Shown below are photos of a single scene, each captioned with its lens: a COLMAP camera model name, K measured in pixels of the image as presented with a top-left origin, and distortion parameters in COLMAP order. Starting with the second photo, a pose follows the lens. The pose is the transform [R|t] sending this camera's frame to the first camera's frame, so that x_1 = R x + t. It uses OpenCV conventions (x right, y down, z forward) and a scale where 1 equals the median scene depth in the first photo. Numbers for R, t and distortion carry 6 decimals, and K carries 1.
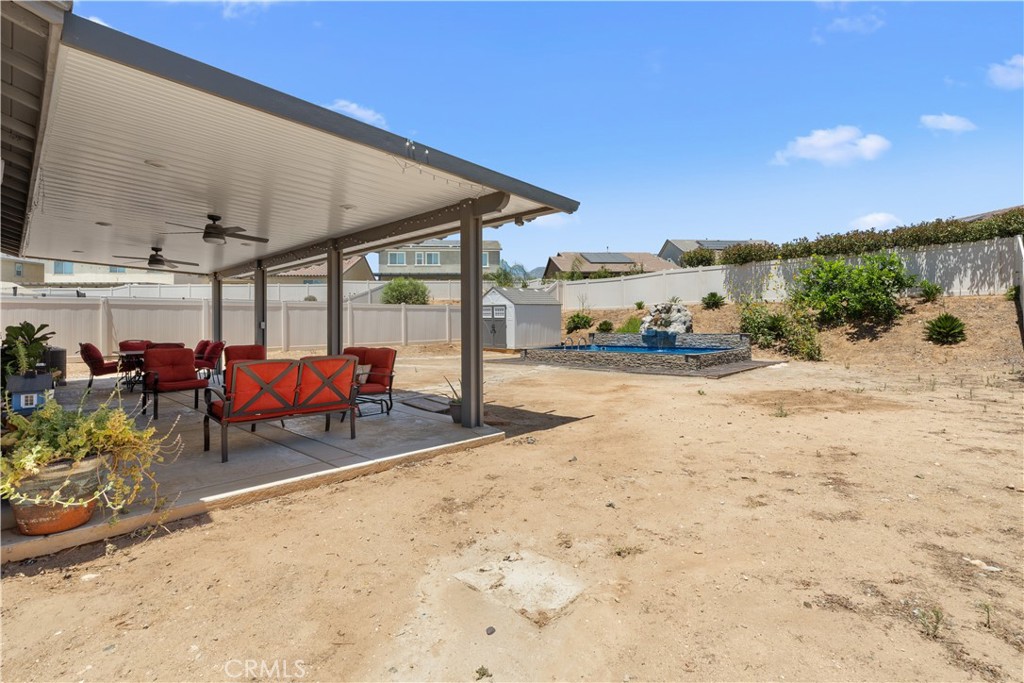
lens RADIAL K [[476.5, 0, 512.9], [0, 476.5, 321.4], [0, 0, 1]] dist [0.000700, 0.000108]
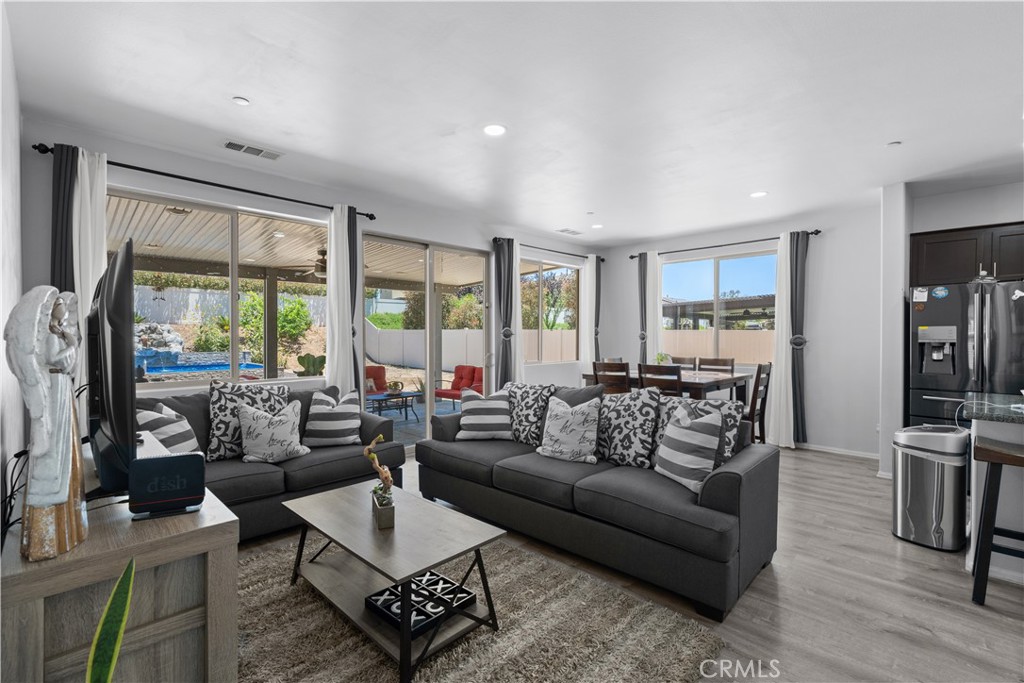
lens RADIAL K [[454.1, 0, 520.9], [0, 454.1, 332.8], [0, 0, 1]] dist [-0.001174, -0.000266]
pose [[0.024401, 0.014190, 0.999602, -0.638265], [-0.004742, 0.999890, -0.014078, -0.009440], [-0.999691, -0.004397, 0.024466, 0.211133]]
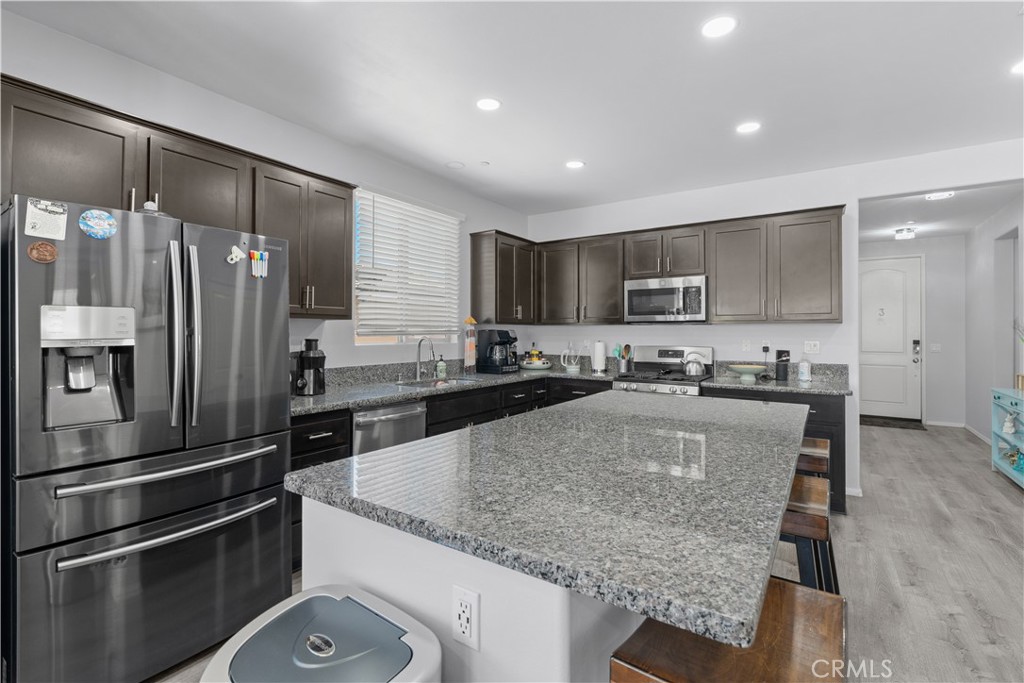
lens RADIAL K [[454.1, 0, 520.9], [0, 454.1, 332.8], [0, 0, 1]] dist [-0.001174, -0.000266]
pose [[-0.988803, 0.007485, -0.149040, -0.465322], [0.008010, 0.999964, -0.002923, -0.010976], [0.149013, -0.004084, -0.988827, 0.103016]]
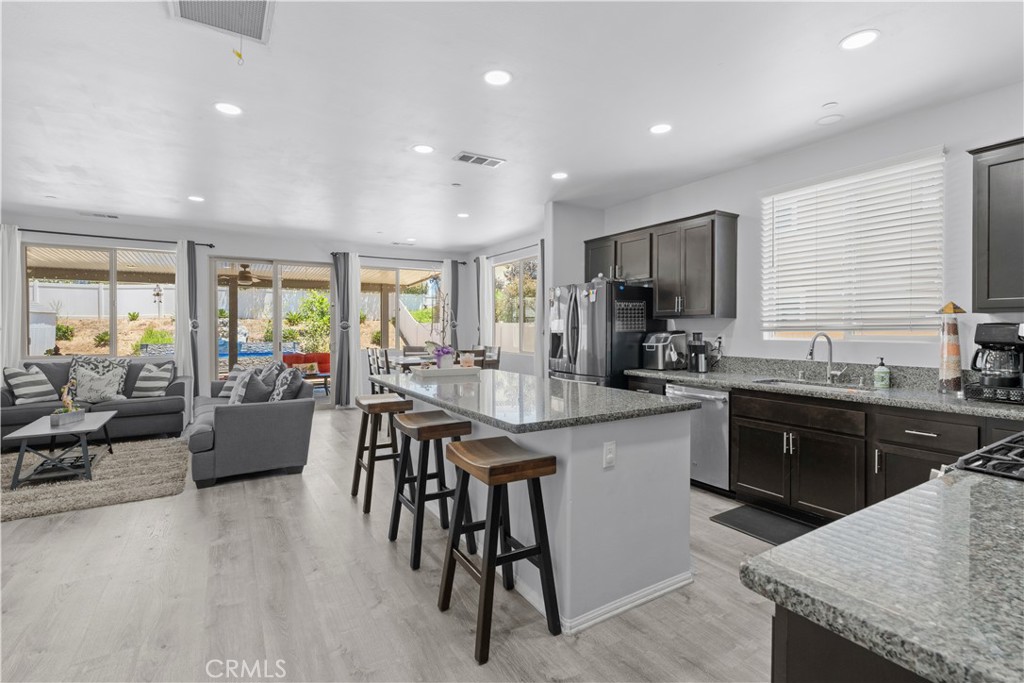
lens RADIAL K [[465.8, 0, 510.8], [0, 465.8, 328.8], [0, 0, 1]] dist [0.004517, 0.000522]
pose [[0.267800, 0.008697, 0.963435, -0.691500], [-0.007059, 0.999950, -0.007064, -0.009215], [-0.963449, -0.004909, 0.267848, -0.060153]]
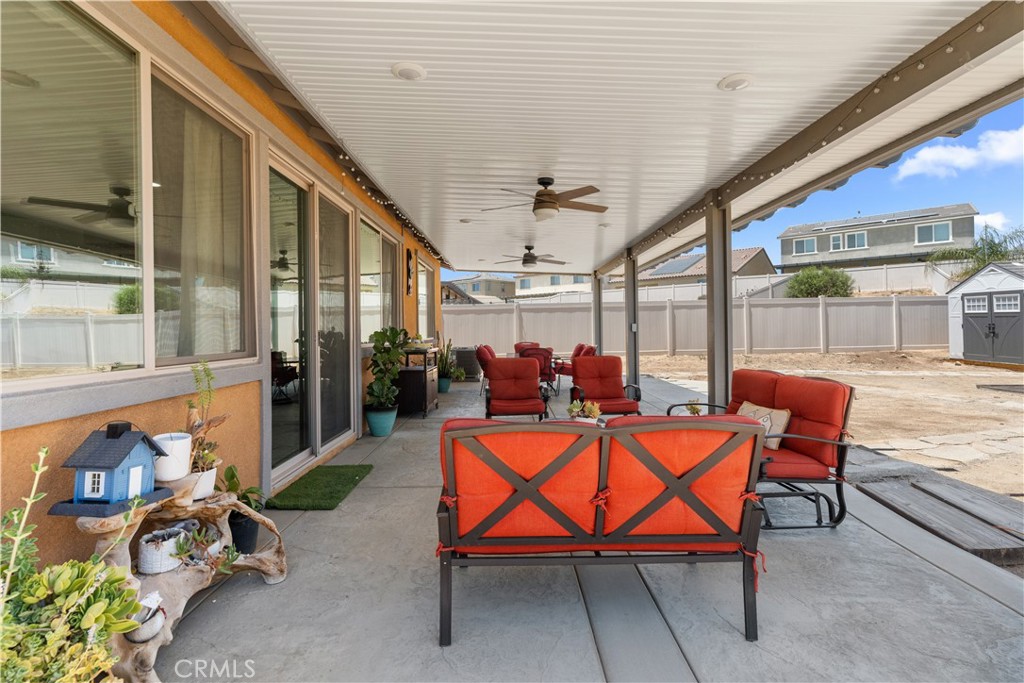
lens RADIAL K [[463.7, 0, 520.1], [0, 463.7, 323.6], [0, 0, 1]] dist [0.000628, 0.000211]
pose [[0.707064, -0.007669, -0.707108, -0.060359], [0.011340, 0.999936, 0.000495, -0.000828], [0.707058, -0.008368, 0.707106, 0.181765]]
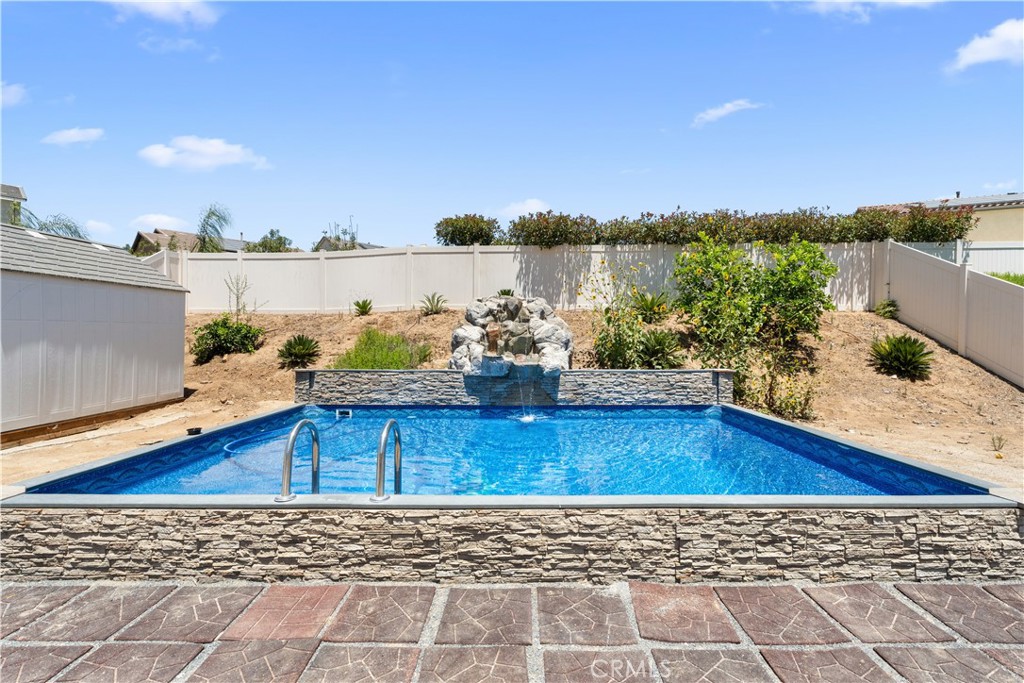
lens RADIAL K [[478.7, 0, 517.0], [0, 478.7, 336.3], [0, 0, 1]] dist [-0.001171, 0.000082]
pose [[0.729144, 0.015664, 0.684181, 0.042791], [-0.013543, 0.999873, -0.008458, 0.000425], [-0.684226, -0.003099, 0.729263, 0.722258]]
